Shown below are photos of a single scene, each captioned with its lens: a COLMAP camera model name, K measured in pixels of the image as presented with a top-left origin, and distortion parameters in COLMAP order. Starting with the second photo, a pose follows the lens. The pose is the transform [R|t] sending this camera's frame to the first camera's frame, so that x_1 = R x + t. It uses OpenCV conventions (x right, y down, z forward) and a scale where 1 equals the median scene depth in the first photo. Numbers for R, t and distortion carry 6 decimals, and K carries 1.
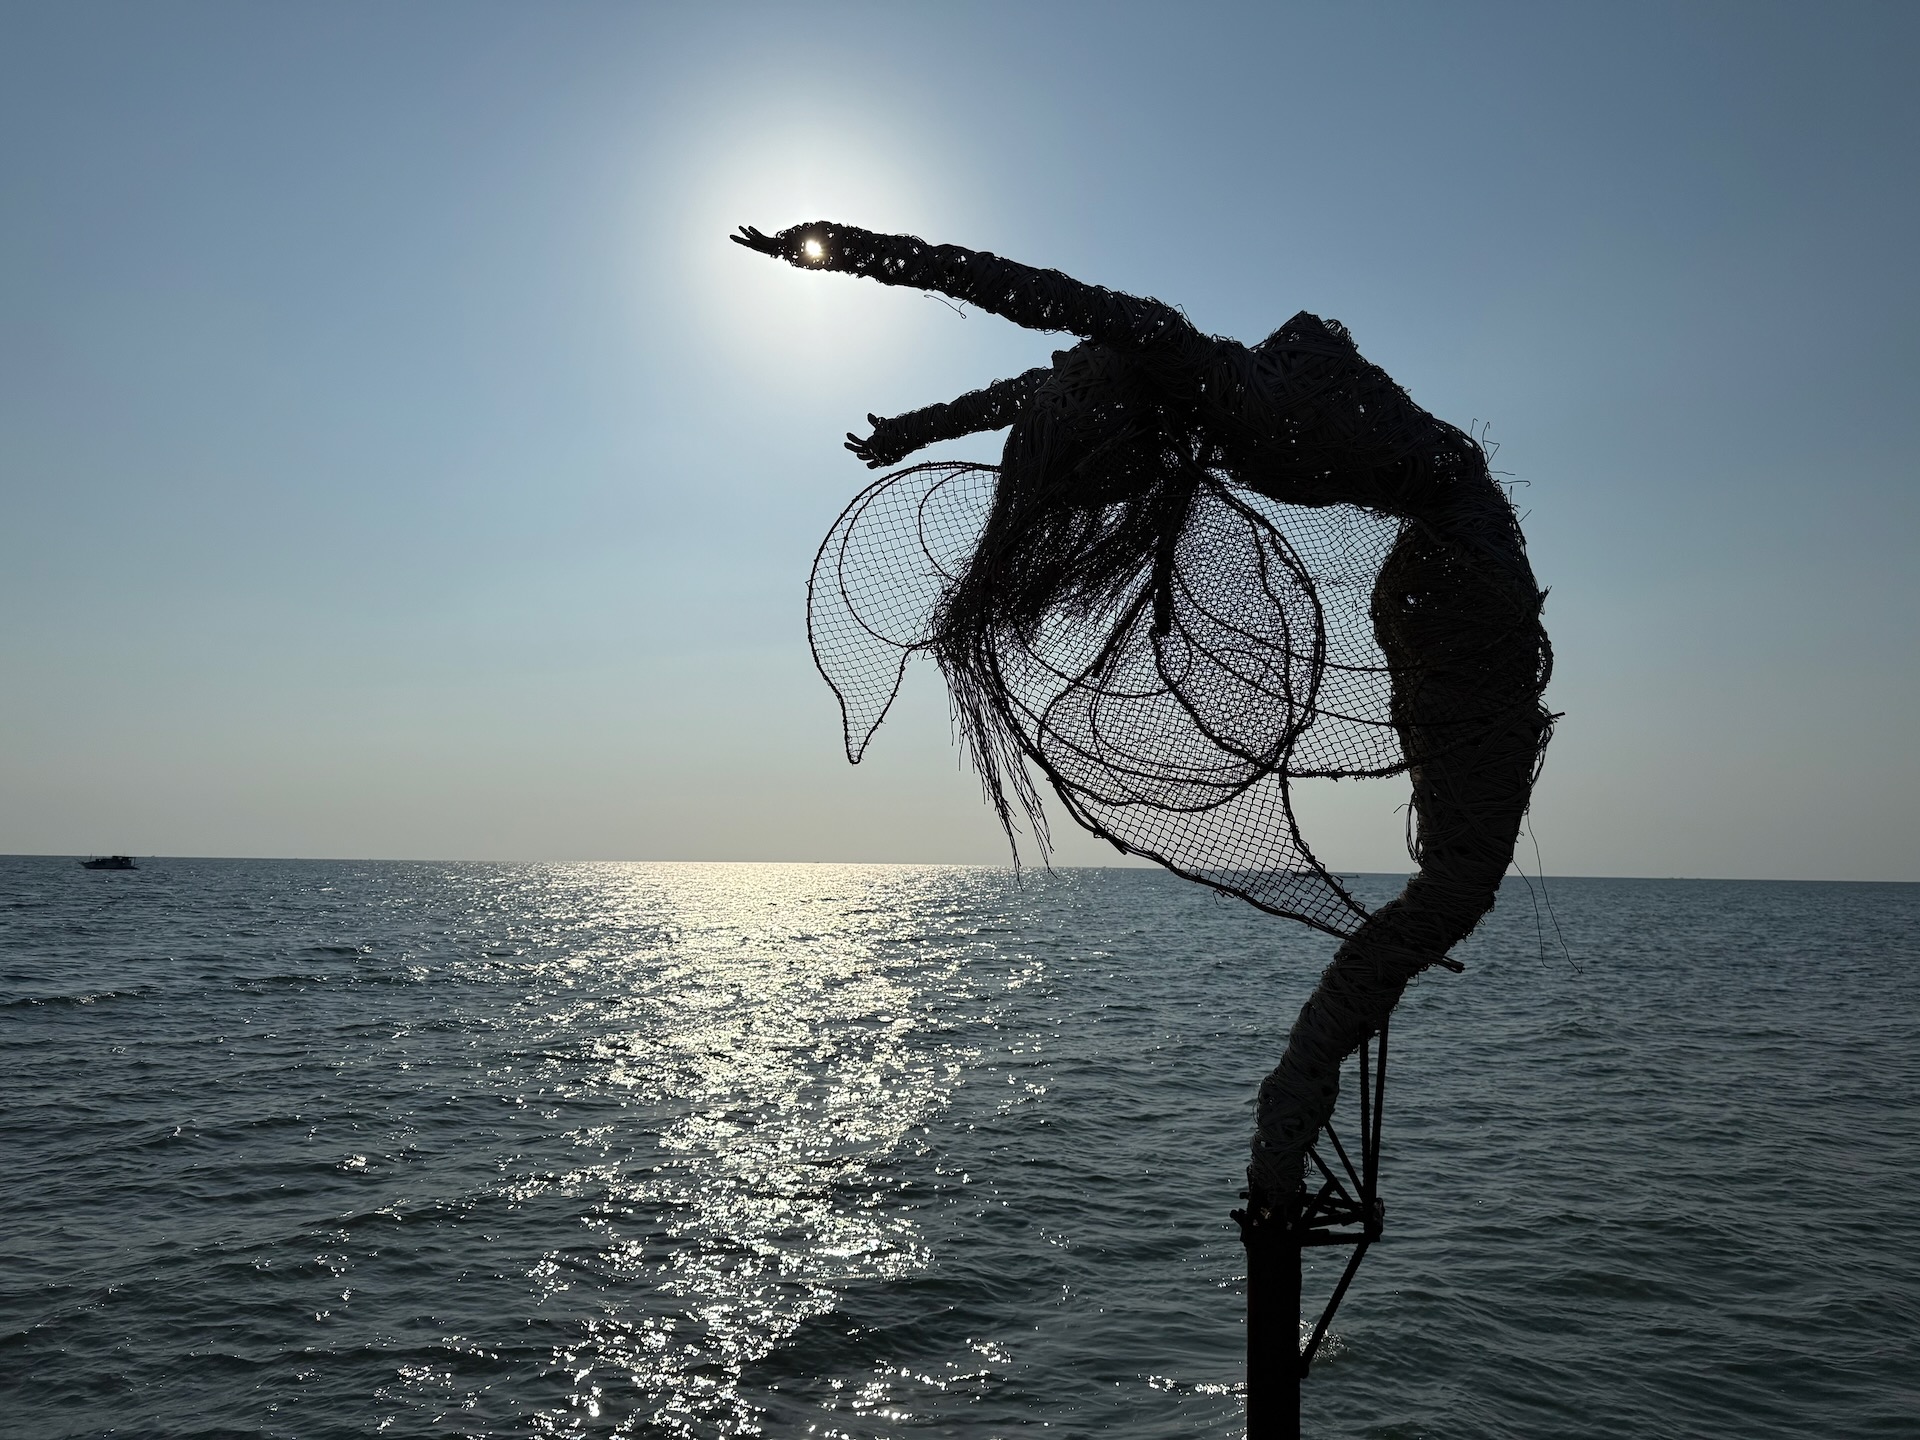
lens RADIAL K [[1402.6, 0, 967.5], [0, 1402.6, 695.8], [0, 0, 1]] dist [0.196521, -0.330512]
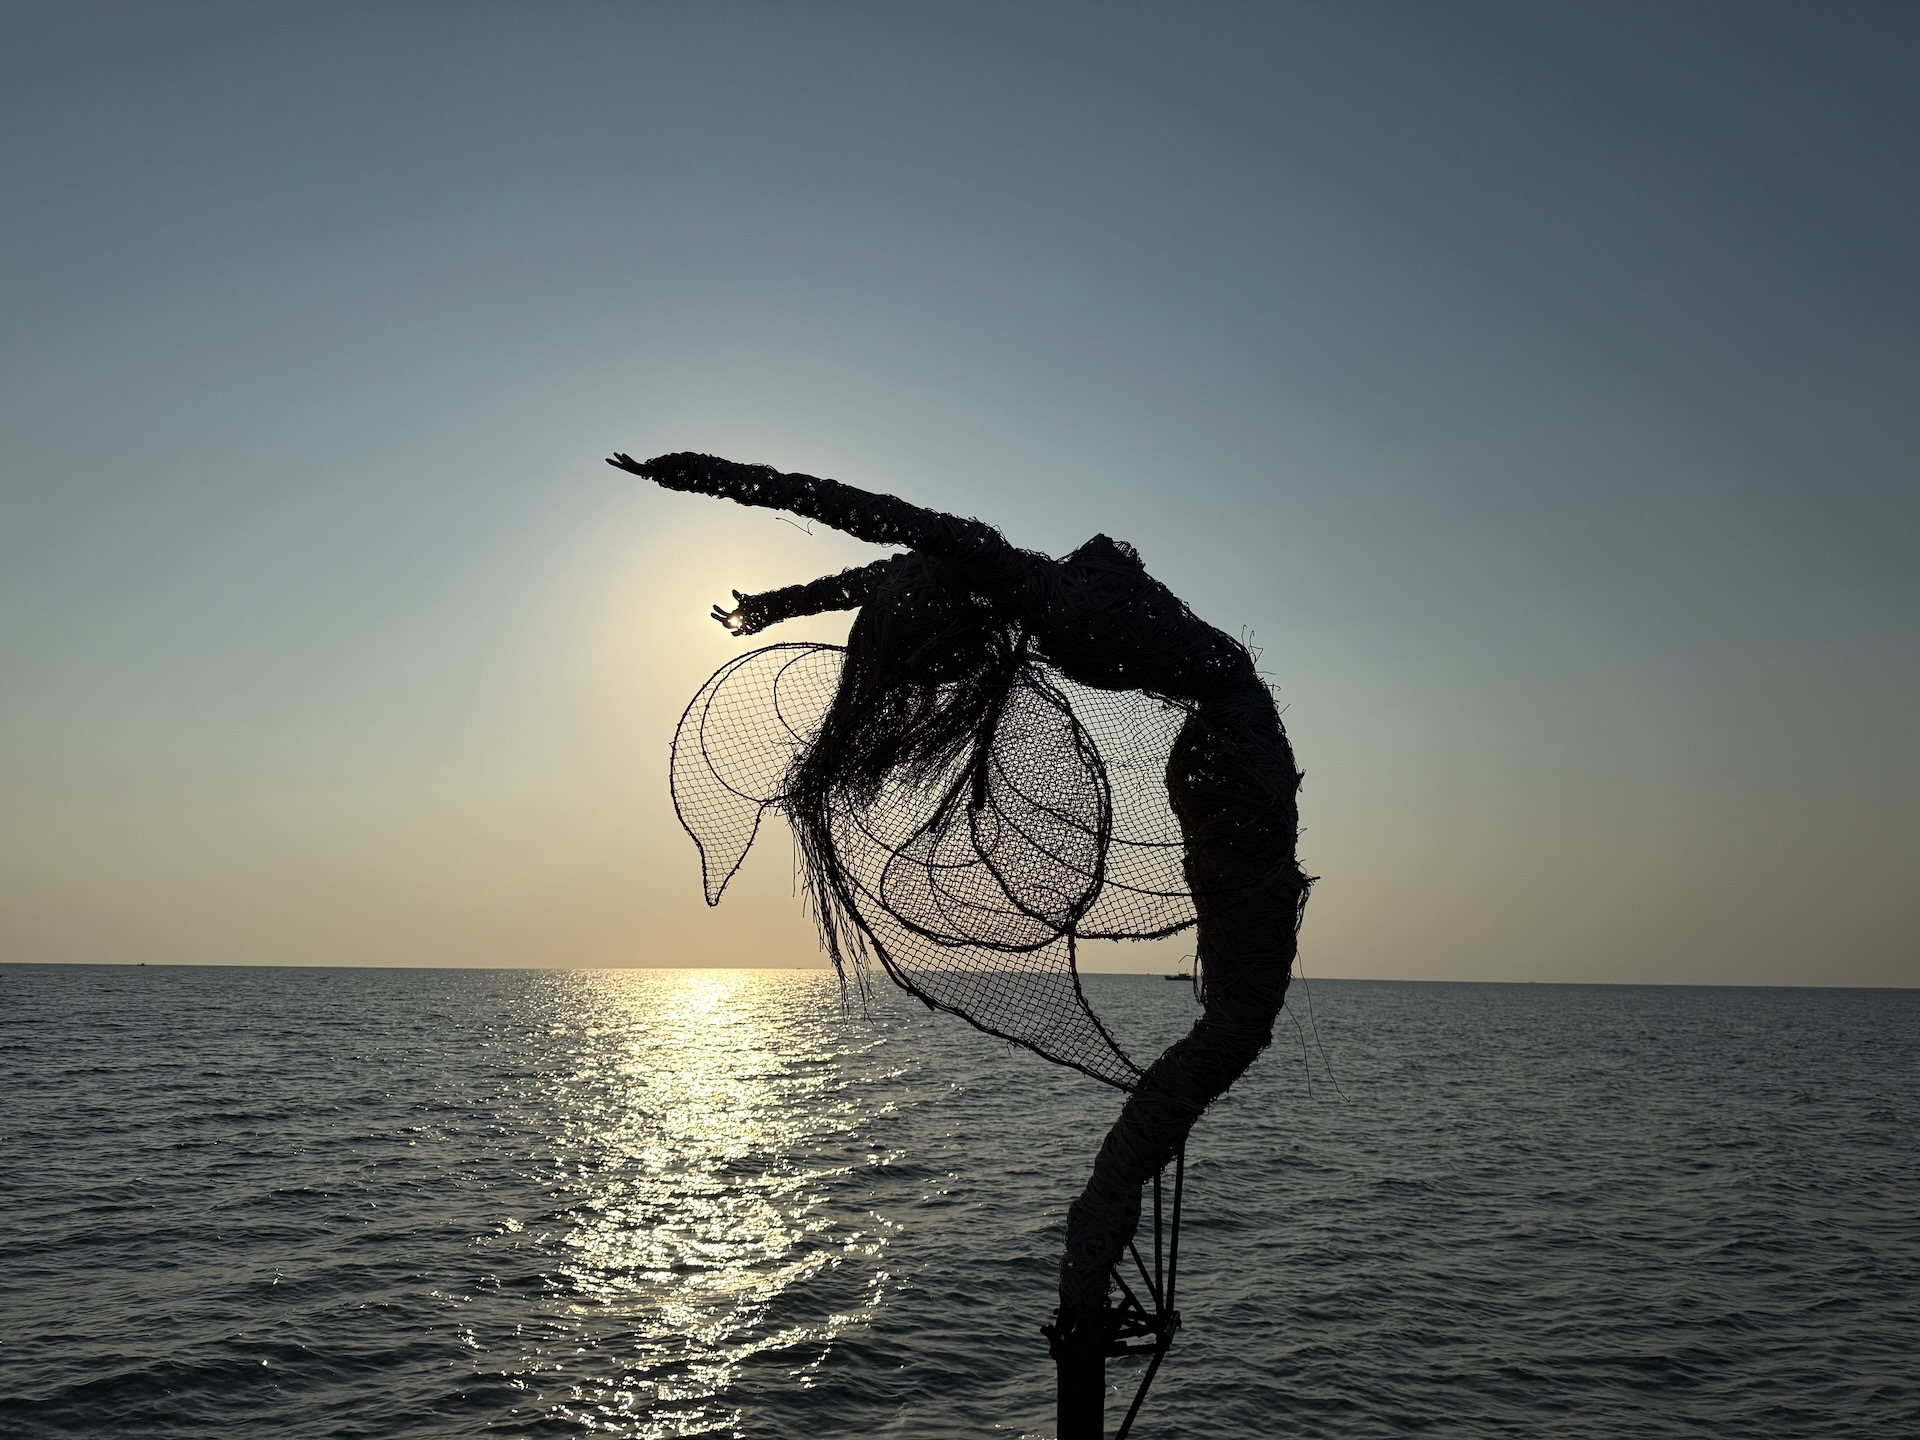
lens RADIAL K [[1402.6, 0, 967.5], [0, 1402.6, 695.8], [0, 0, 1]] dist [0.196521, -0.330512]
pose [[0.996604, 0.016044, 0.080761, 0.032047], [-0.010303, 0.997422, -0.071015, -0.049438], [-0.081692, 0.069942, 0.994200, -0.140393]]
